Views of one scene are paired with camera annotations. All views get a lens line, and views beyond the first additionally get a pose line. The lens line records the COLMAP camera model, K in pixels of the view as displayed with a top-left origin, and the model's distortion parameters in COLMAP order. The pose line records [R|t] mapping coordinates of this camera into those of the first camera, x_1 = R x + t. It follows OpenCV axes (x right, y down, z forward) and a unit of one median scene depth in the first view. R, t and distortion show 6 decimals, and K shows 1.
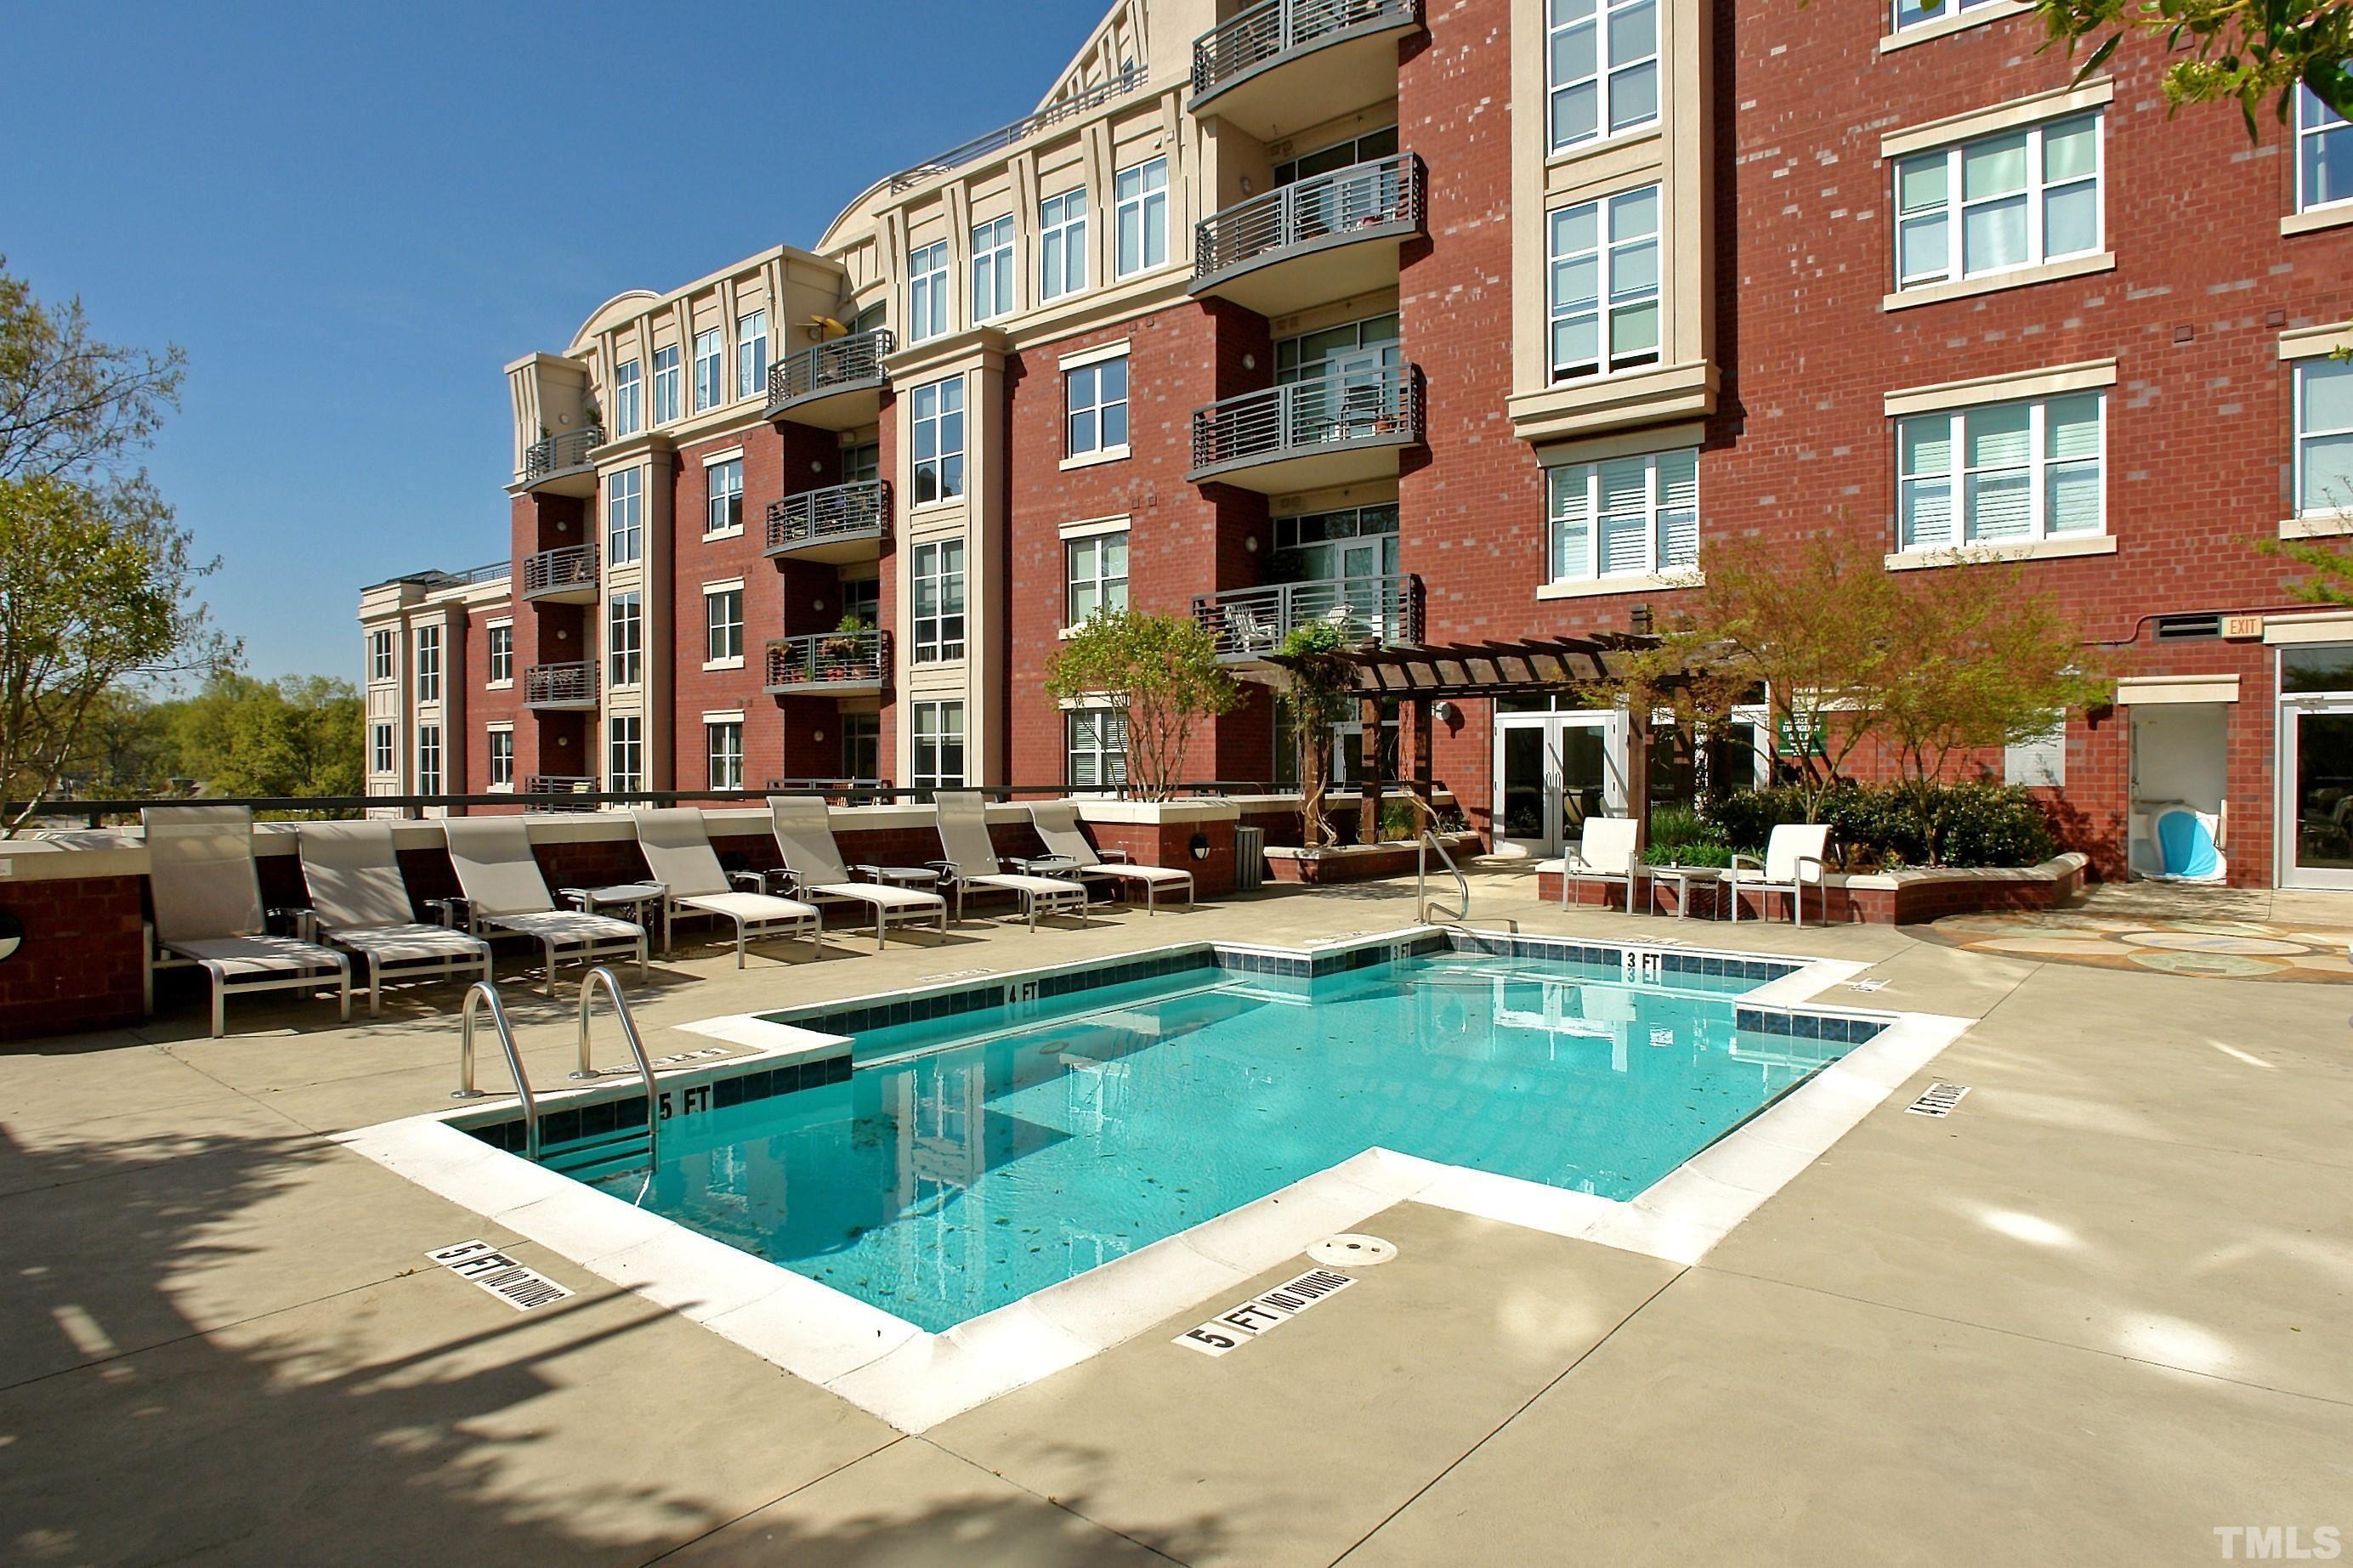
lens RADIAL K [[1342.1, 0, 1176.5], [0, 1342.1, 770.9], [0, 0, 1]] dist [-0.045080, 0.015513]
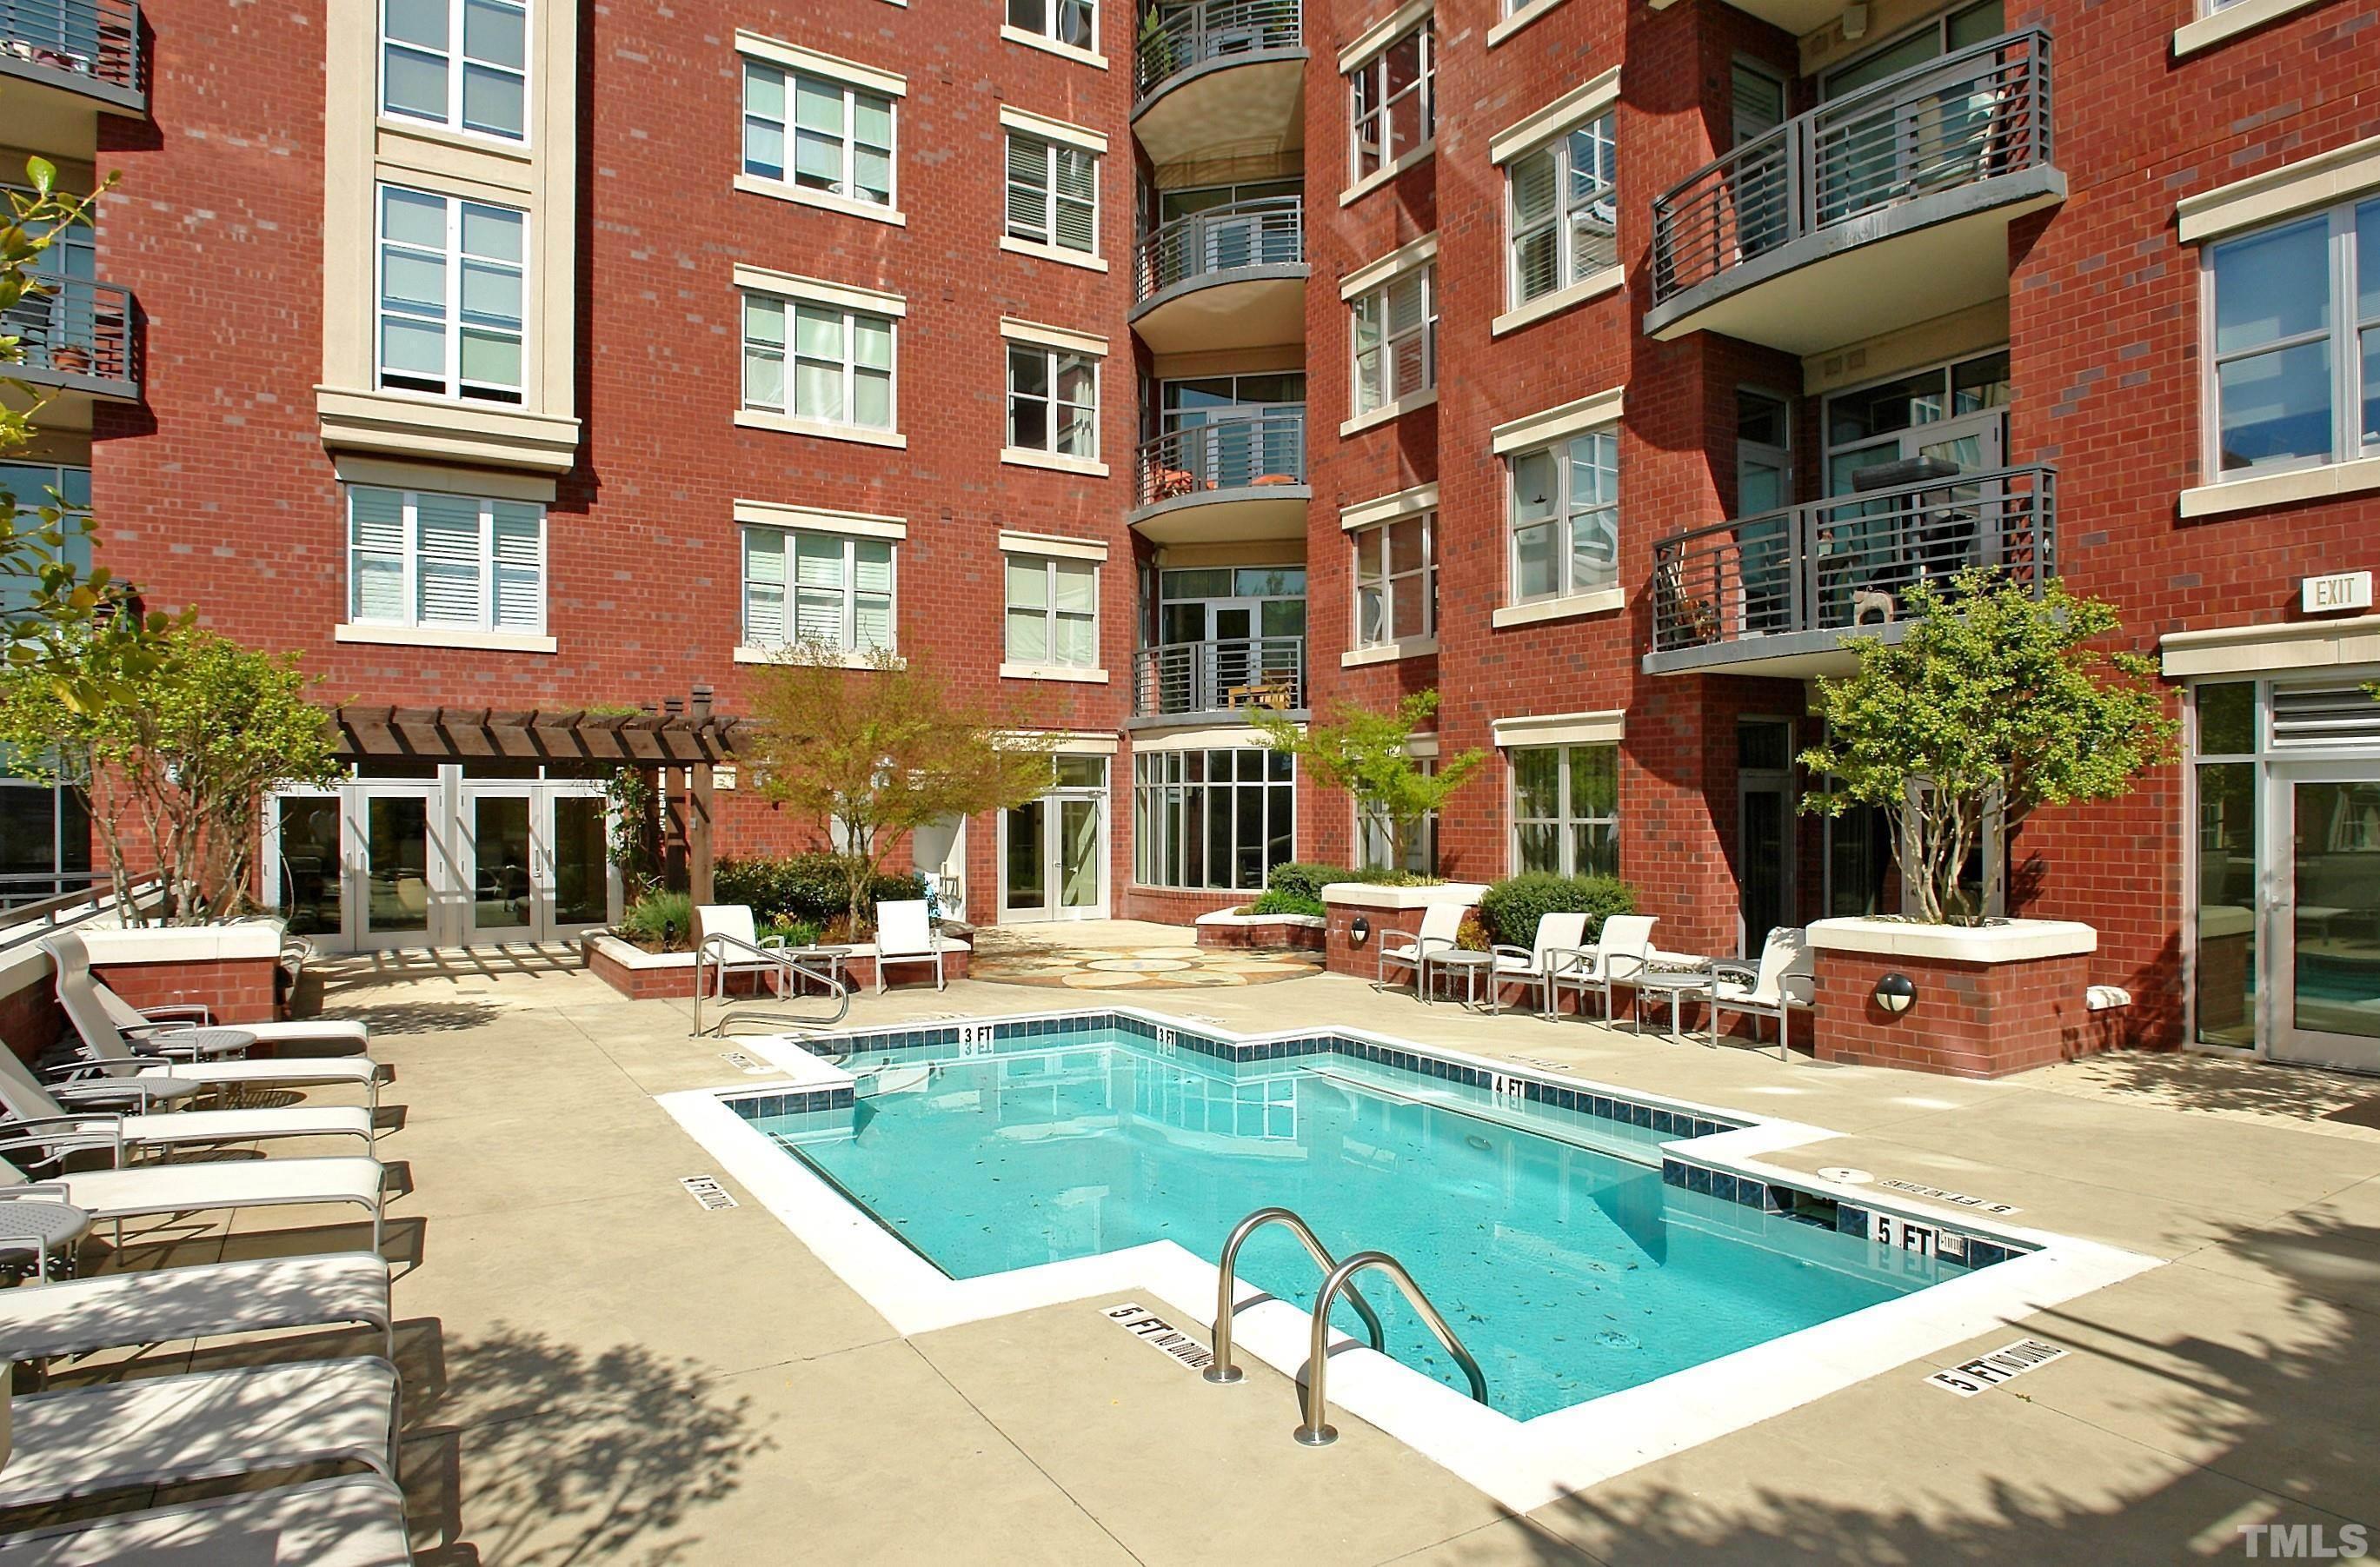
lens RADIAL K [[1377.6, 0, 1190.0], [0, 1377.6, 783.5], [0, 0, 1]] dist [-0.020525, -0.001795]
pose [[0.320609, 0.019729, 0.947006, -0.407726], [0.003758, 0.999749, -0.022100, -0.023848], [-0.947204, 0.010644, 0.320454, 0.277483]]
